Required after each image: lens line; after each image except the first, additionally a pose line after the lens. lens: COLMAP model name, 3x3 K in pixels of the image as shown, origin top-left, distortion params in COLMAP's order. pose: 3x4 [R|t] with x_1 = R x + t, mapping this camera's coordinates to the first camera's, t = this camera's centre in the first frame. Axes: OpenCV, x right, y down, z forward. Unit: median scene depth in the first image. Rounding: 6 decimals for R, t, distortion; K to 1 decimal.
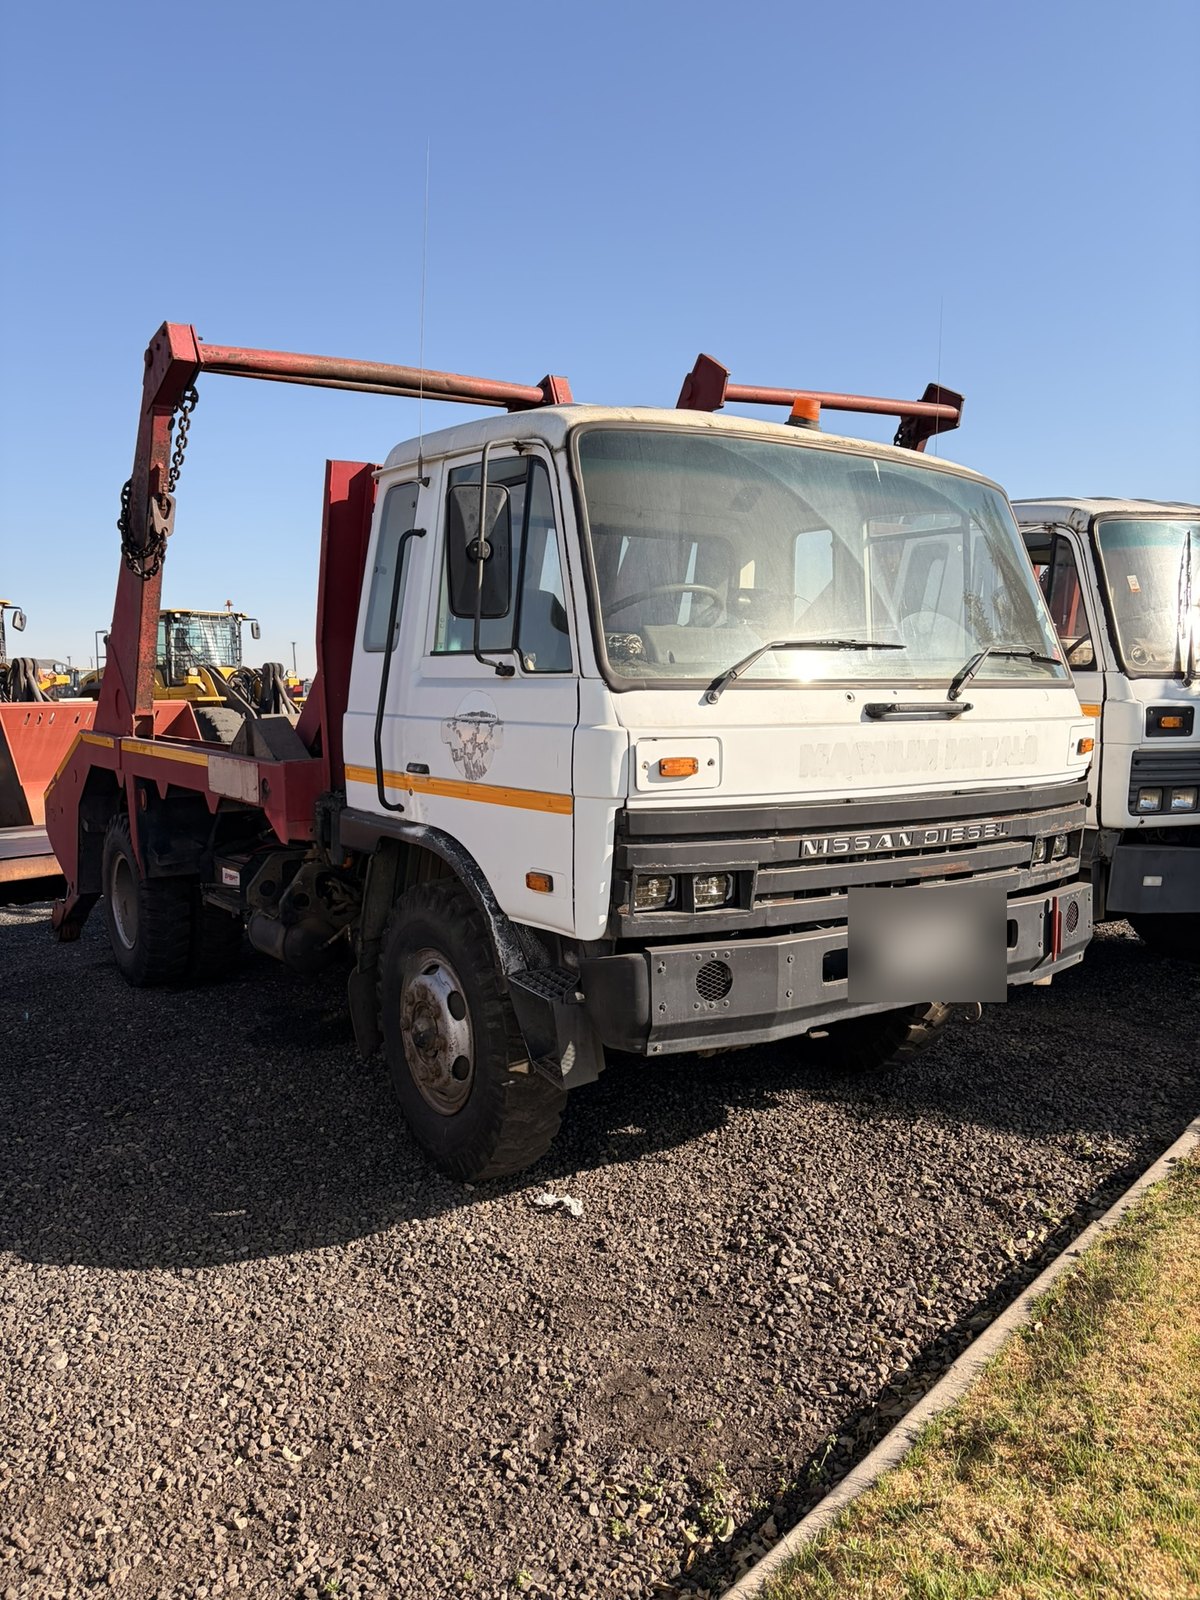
lens RADIAL K [[1221.7, 0, 594.4], [0, 1221.7, 797.9], [0, 0, 1]] dist [0.043255, -0.005543]
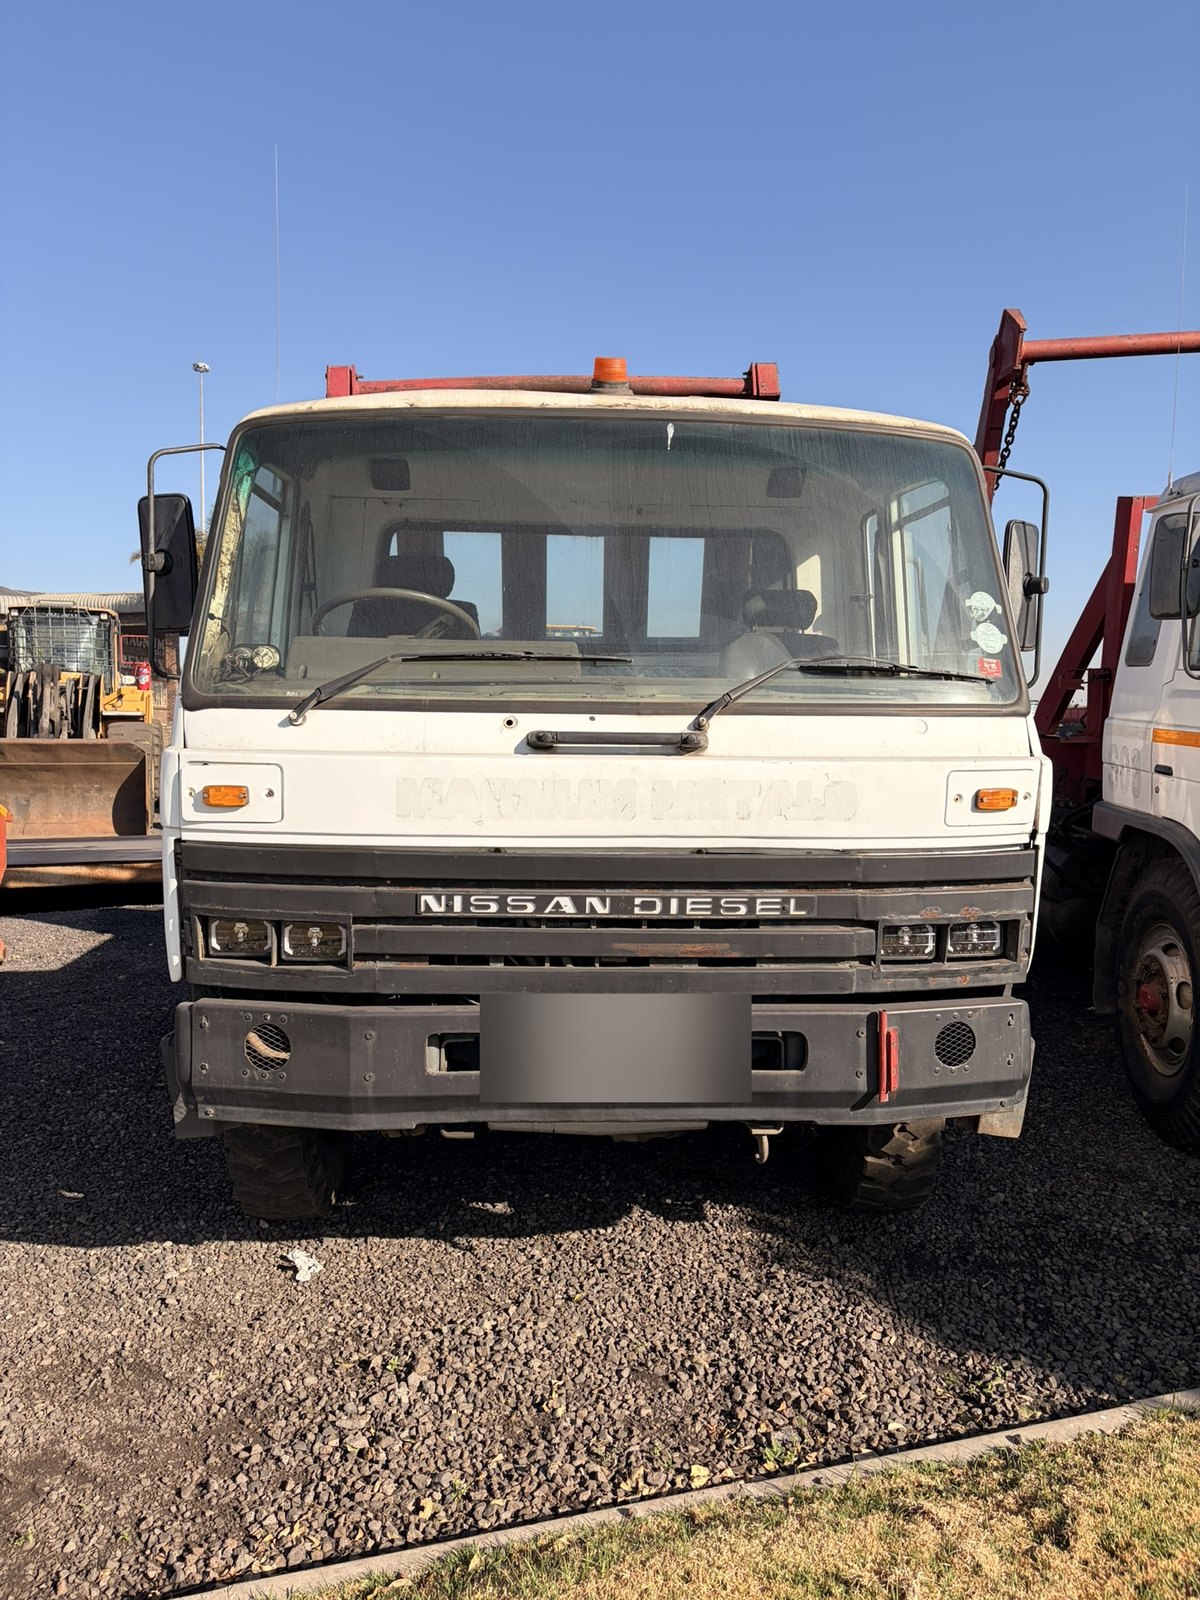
lens RADIAL K [[1203.3, 0, 607.3], [0, 1203.3, 799.7], [0, 0, 1]] dist [0.052537, -0.043444]
pose [[0.842168, 0.050725, -0.536824, 0.662287], [-0.058471, 0.998286, 0.002601, -0.035569], [0.536036, 0.029198, 0.843690, 0.356109]]
